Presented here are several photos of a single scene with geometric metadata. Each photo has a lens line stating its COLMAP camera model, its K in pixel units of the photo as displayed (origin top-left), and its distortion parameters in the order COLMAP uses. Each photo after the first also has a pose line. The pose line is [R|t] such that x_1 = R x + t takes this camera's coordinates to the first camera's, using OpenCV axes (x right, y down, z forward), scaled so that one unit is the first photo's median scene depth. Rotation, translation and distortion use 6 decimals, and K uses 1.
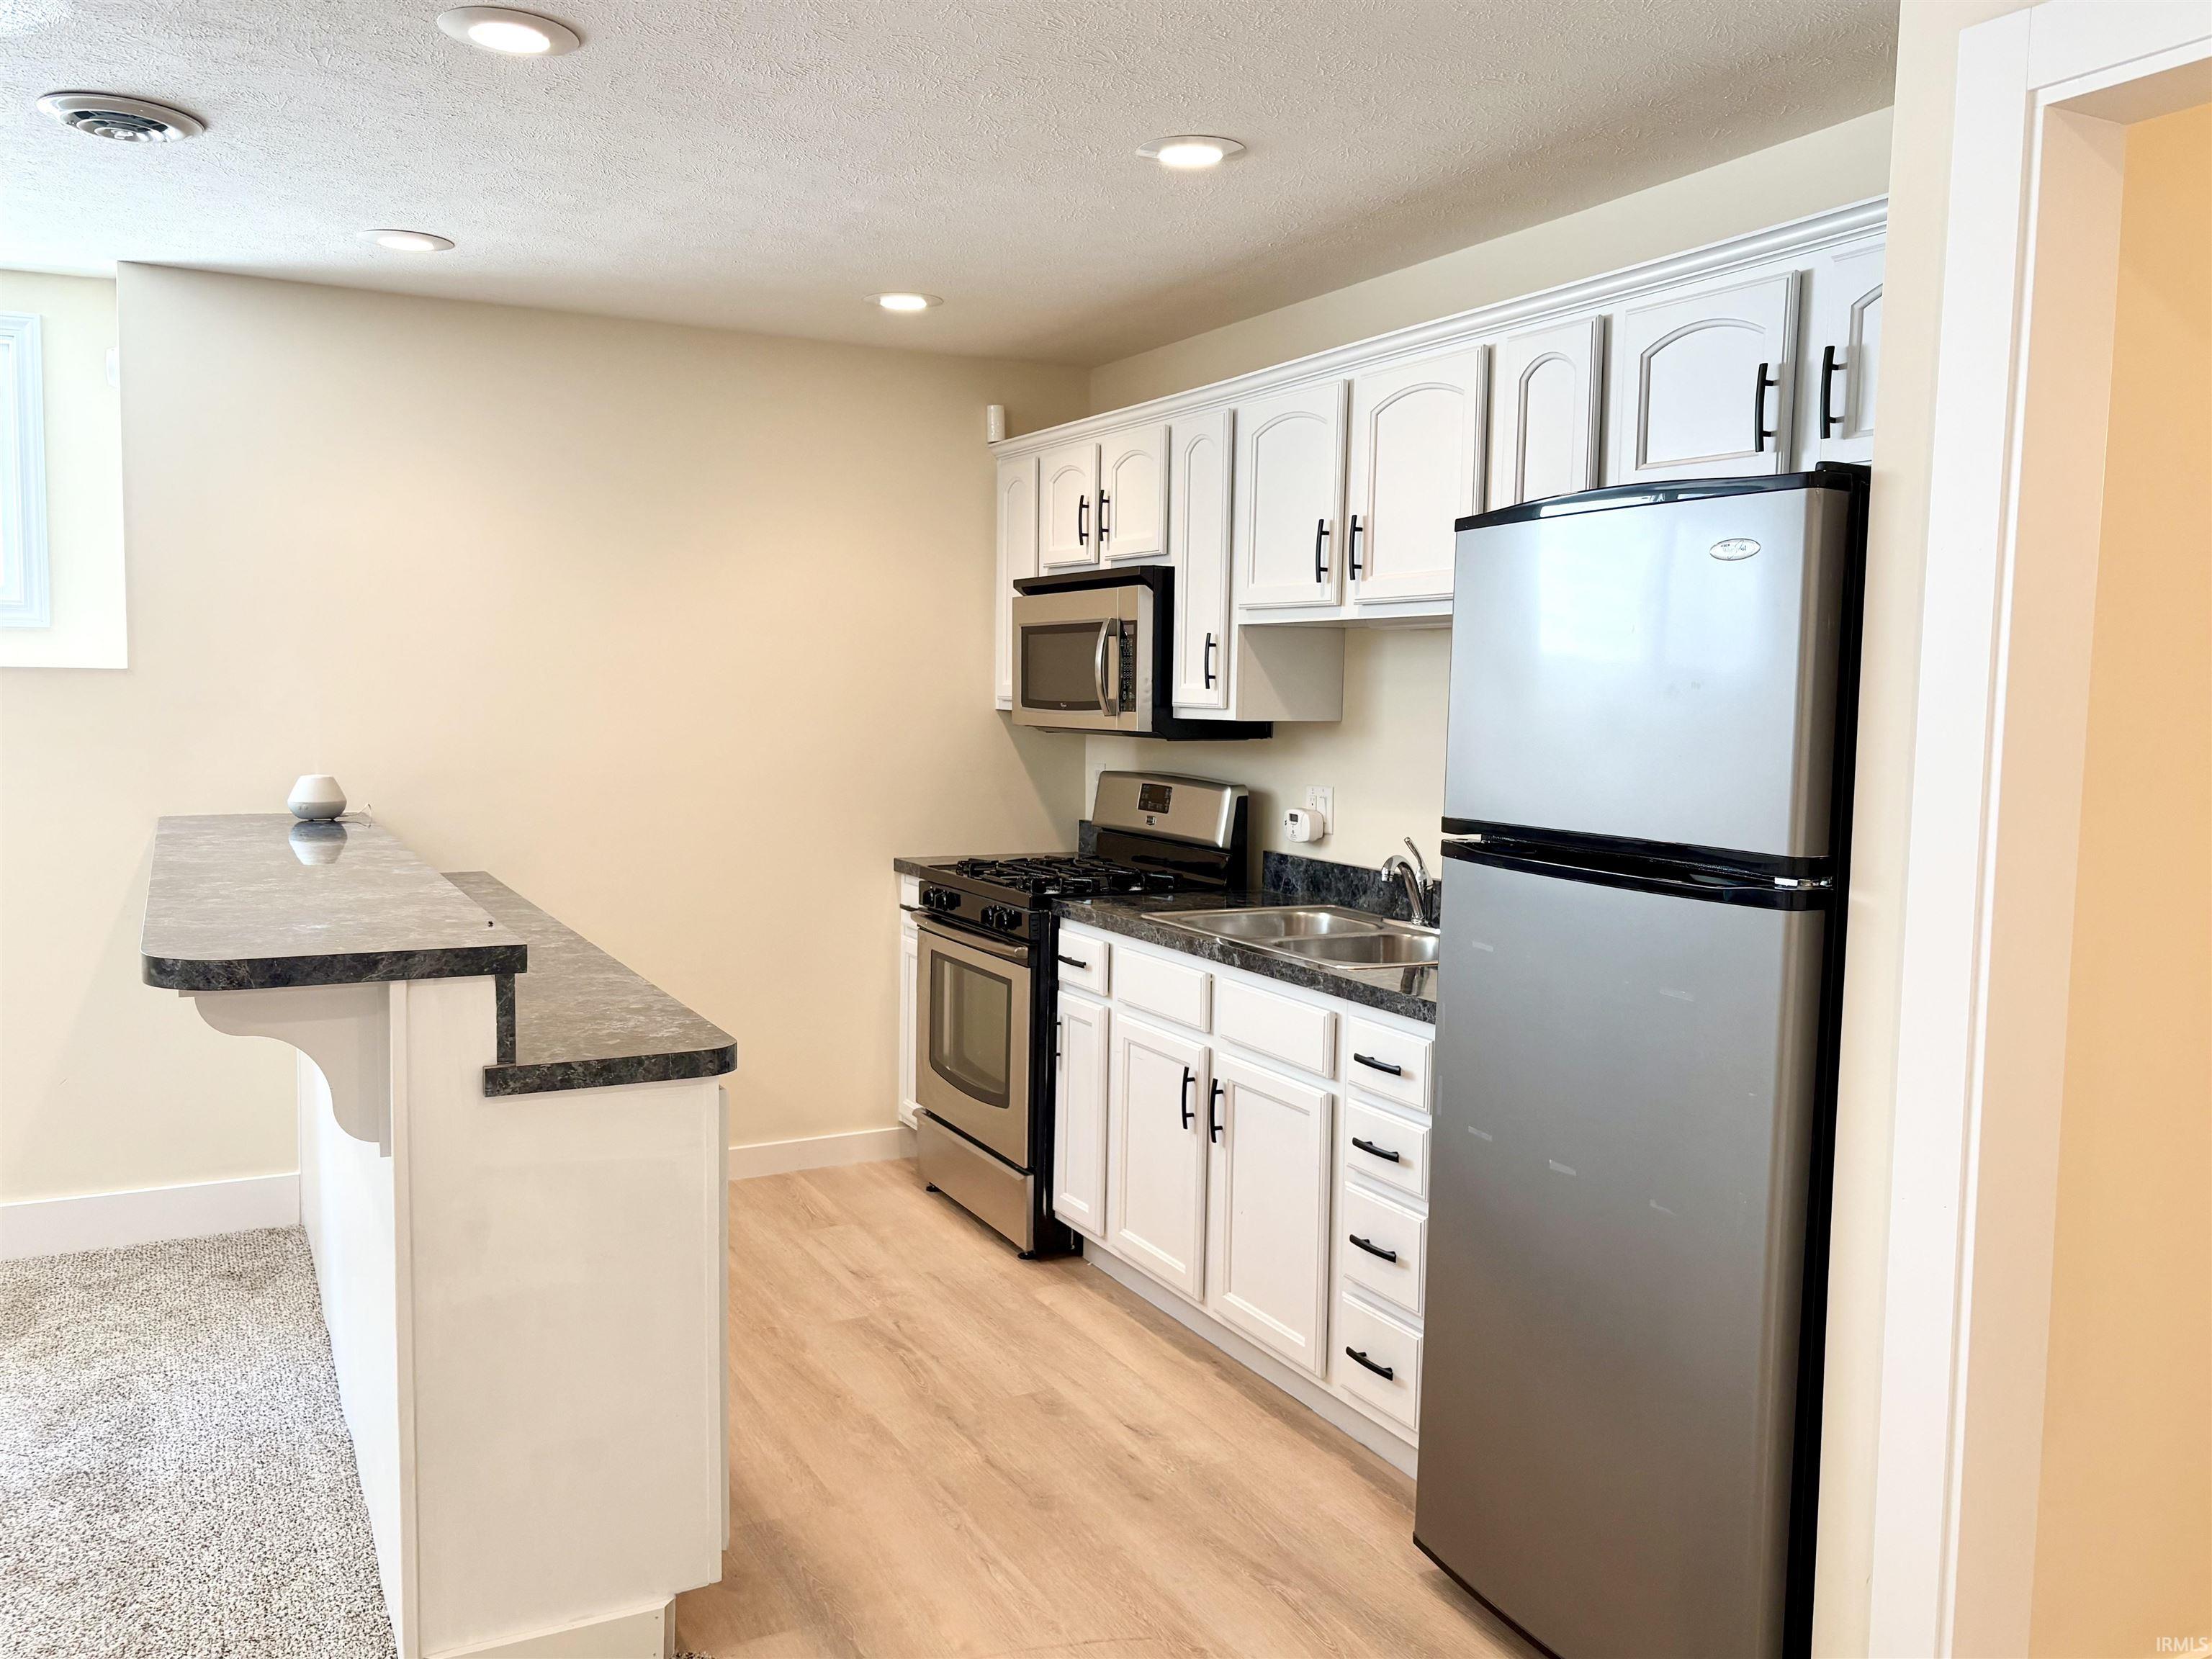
lens RADIAL K [[1779.0, 0, 1104.8], [0, 1779.0, 833.4], [0, 0, 1]] dist [-0.001523, -0.002020]
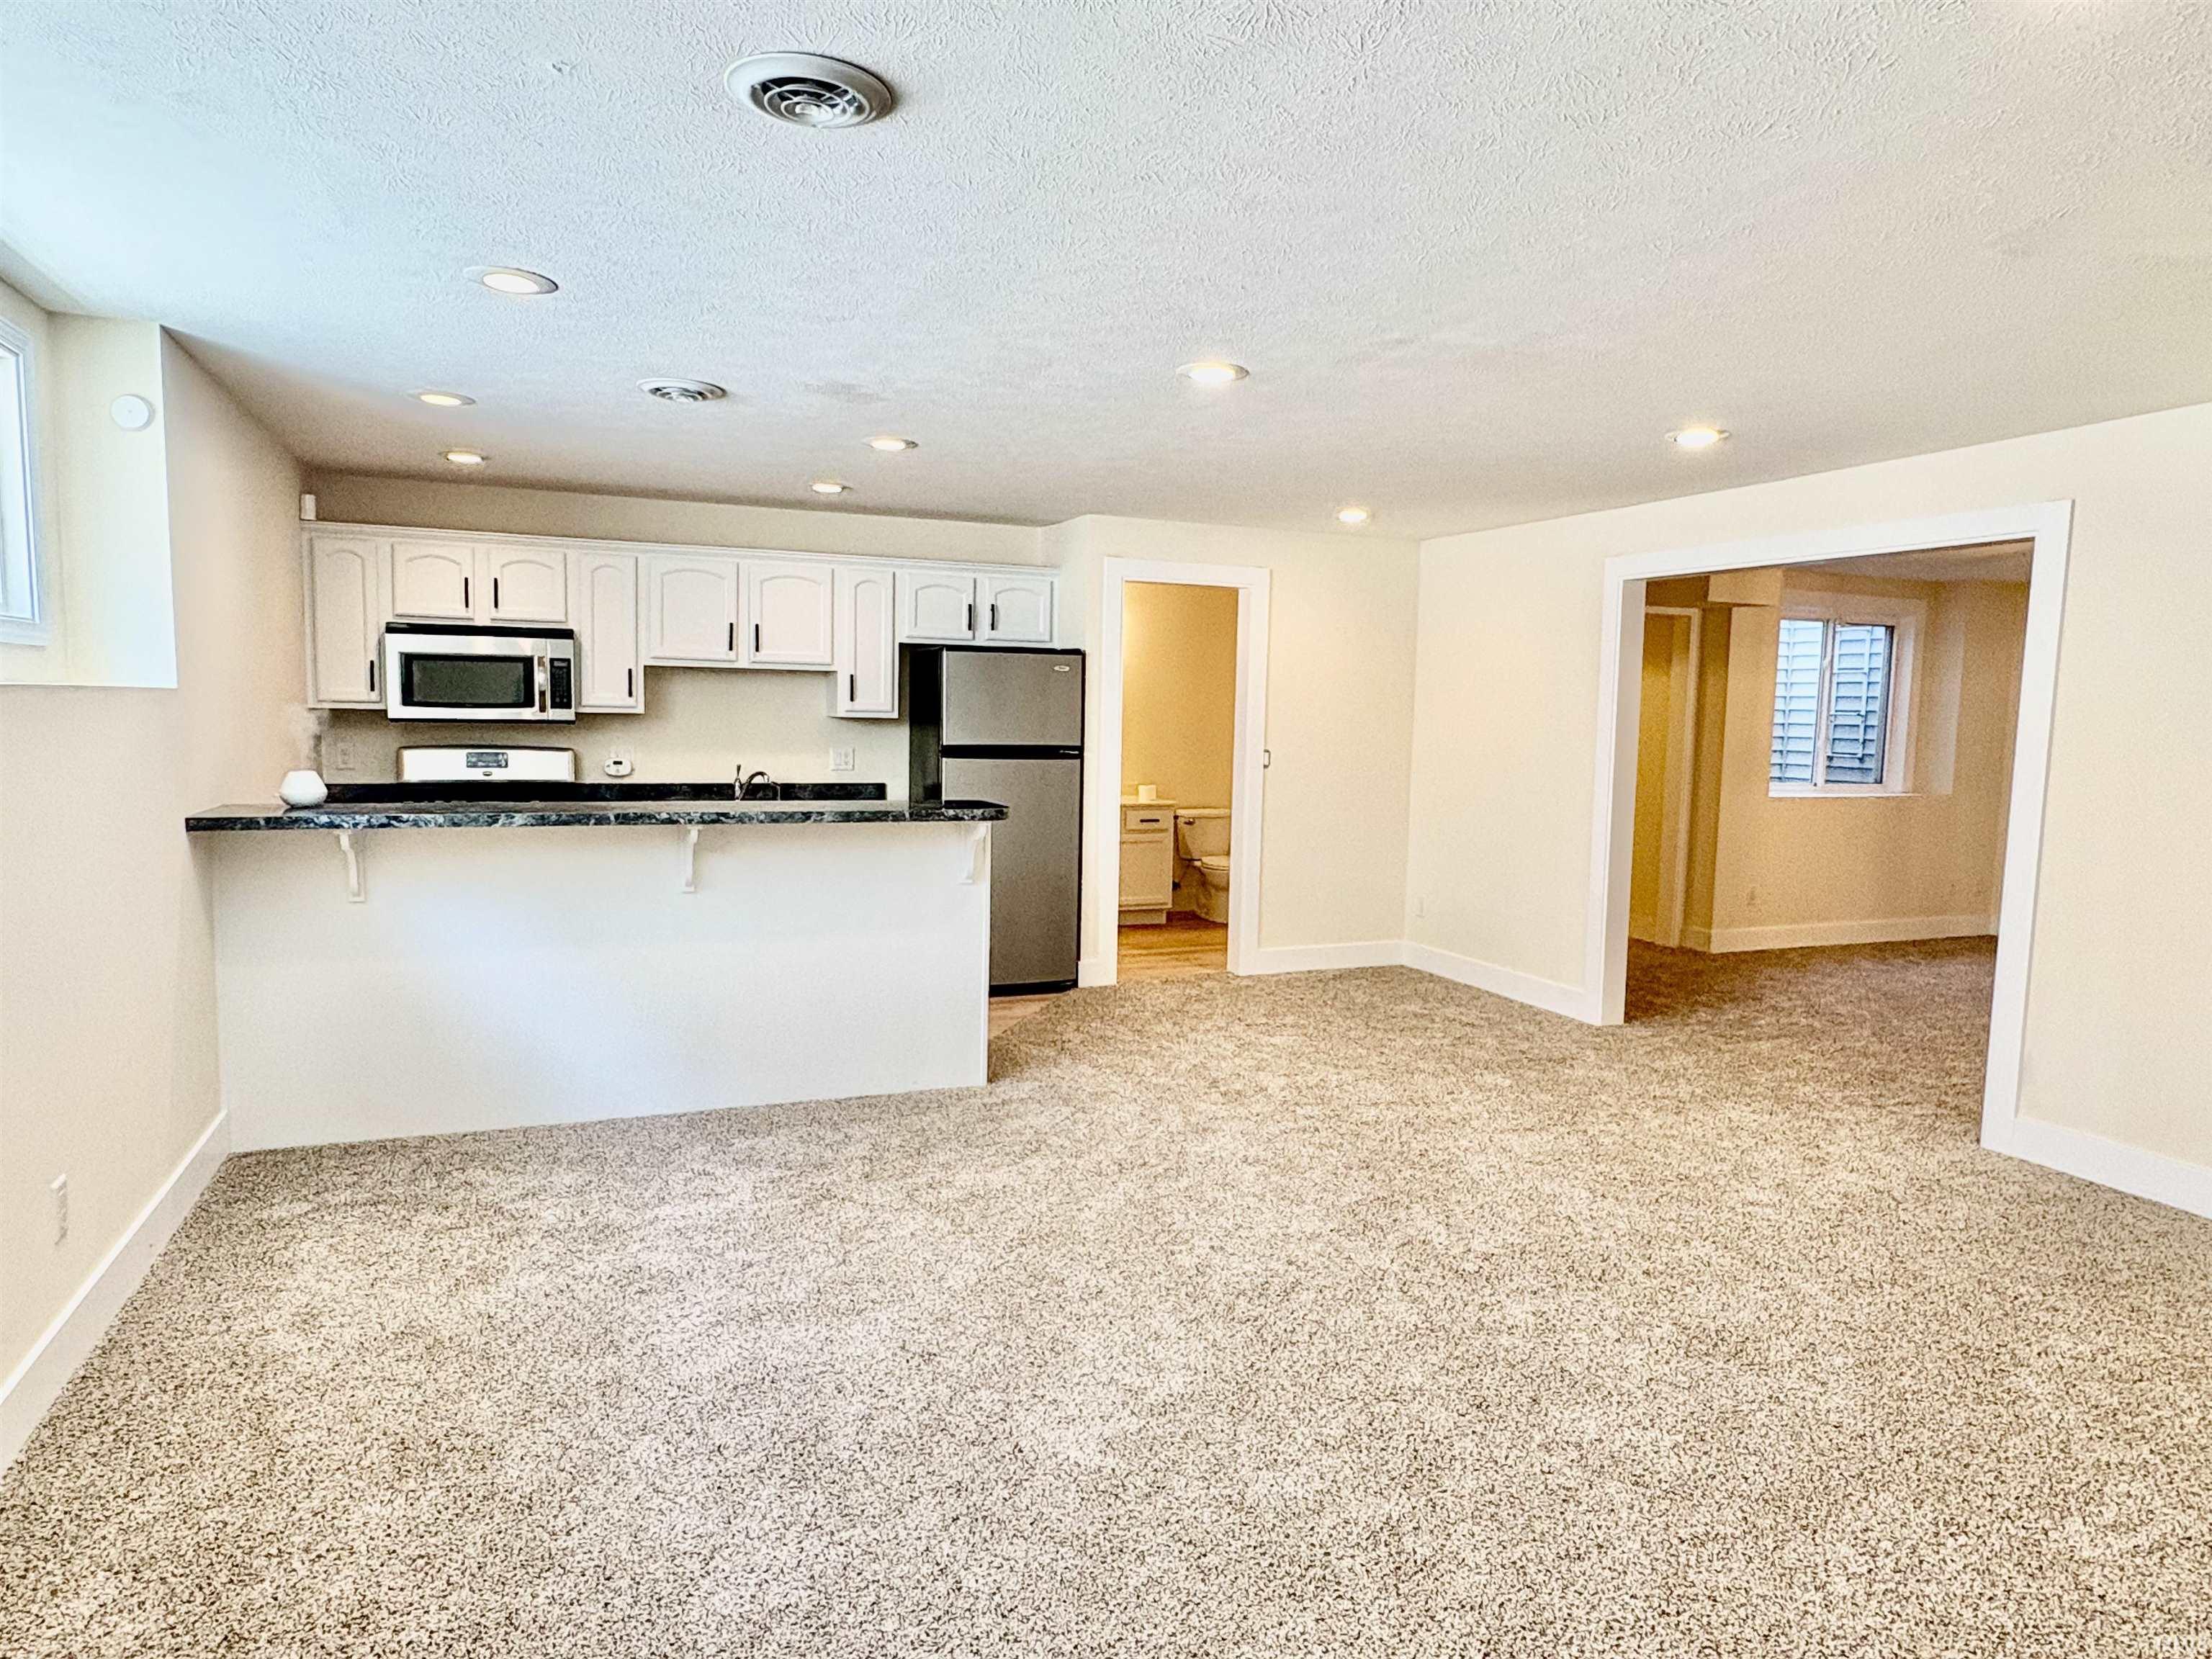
lens RADIAL K [[1346.7, 0, 1104.3], [0, 1346.7, 828.8], [0, 0, 1]] dist [-0.003257, -0.000281]
pose [[0.083734, -0.107261, 0.990699, -1.305571], [0.063643, 0.992736, 0.102103, -0.052510], [-0.994454, 0.054502, 0.089952, 0.340127]]
